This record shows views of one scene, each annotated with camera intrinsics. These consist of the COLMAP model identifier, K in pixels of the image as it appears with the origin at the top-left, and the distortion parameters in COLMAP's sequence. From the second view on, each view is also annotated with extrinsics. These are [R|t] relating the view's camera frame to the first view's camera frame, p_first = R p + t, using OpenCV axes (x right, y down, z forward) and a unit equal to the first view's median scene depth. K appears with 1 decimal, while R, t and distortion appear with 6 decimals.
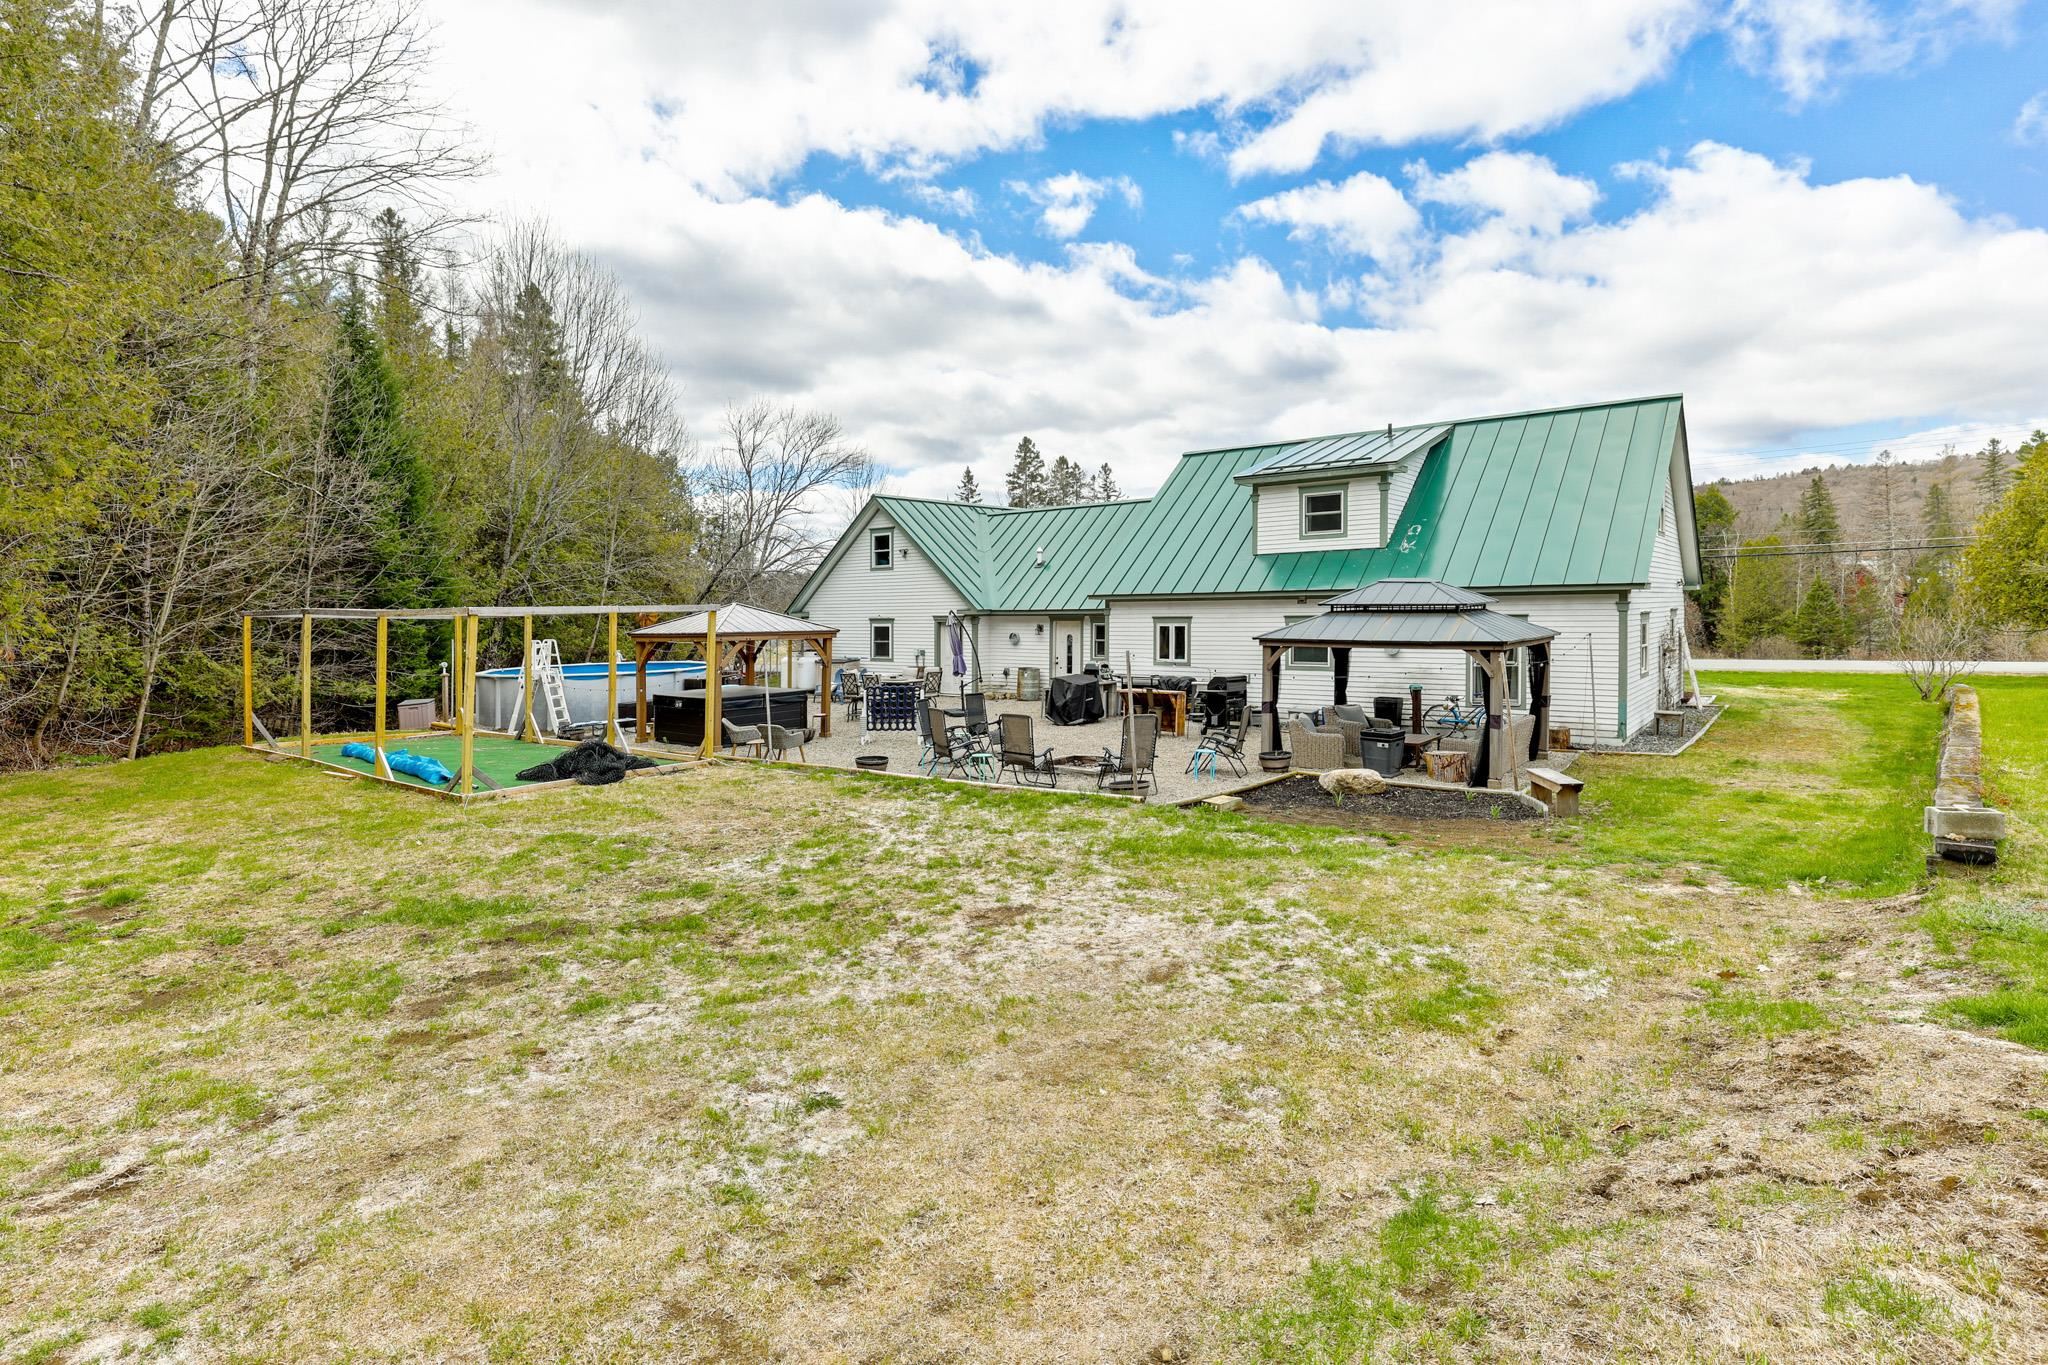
lens RADIAL K [[991.1, 0, 1026.2], [0, 991.1, 631.2], [0, 0, 1]] dist [-0.002024, -0.000317]
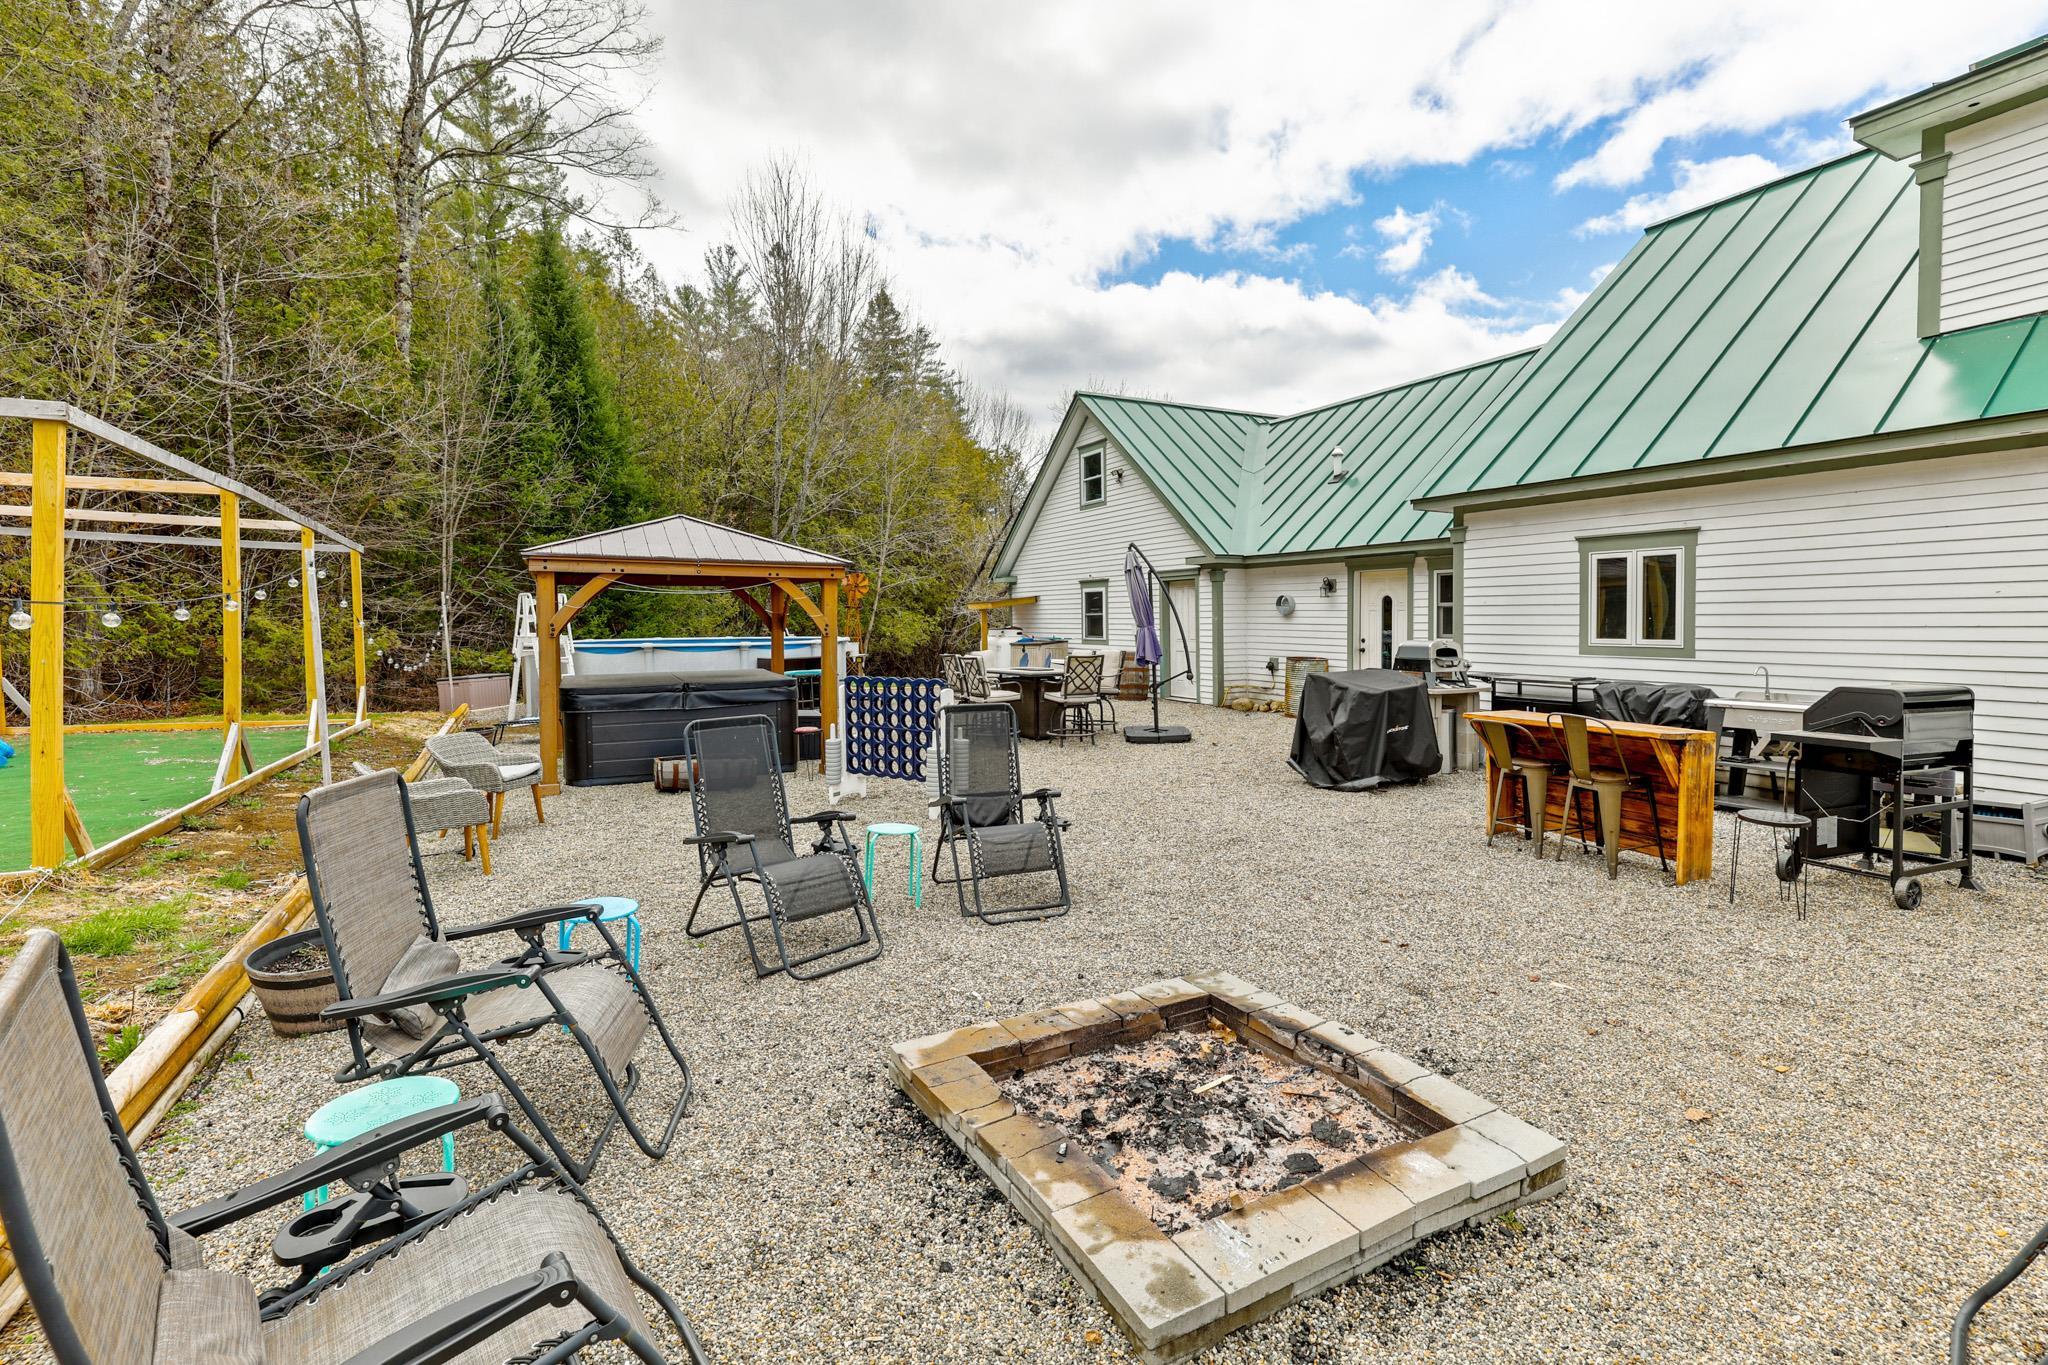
lens RADIAL K [[864.3, 0, 1009.5], [0, 864.3, 605.4], [0, 0, 1]] dist [0.001048, 0.000089]
pose [[0.903135, 0.002534, -0.429350, 0.067611], [-0.016698, 0.999433, -0.029225, 0.028456], [0.429032, 0.033564, 0.902665, 0.567429]]
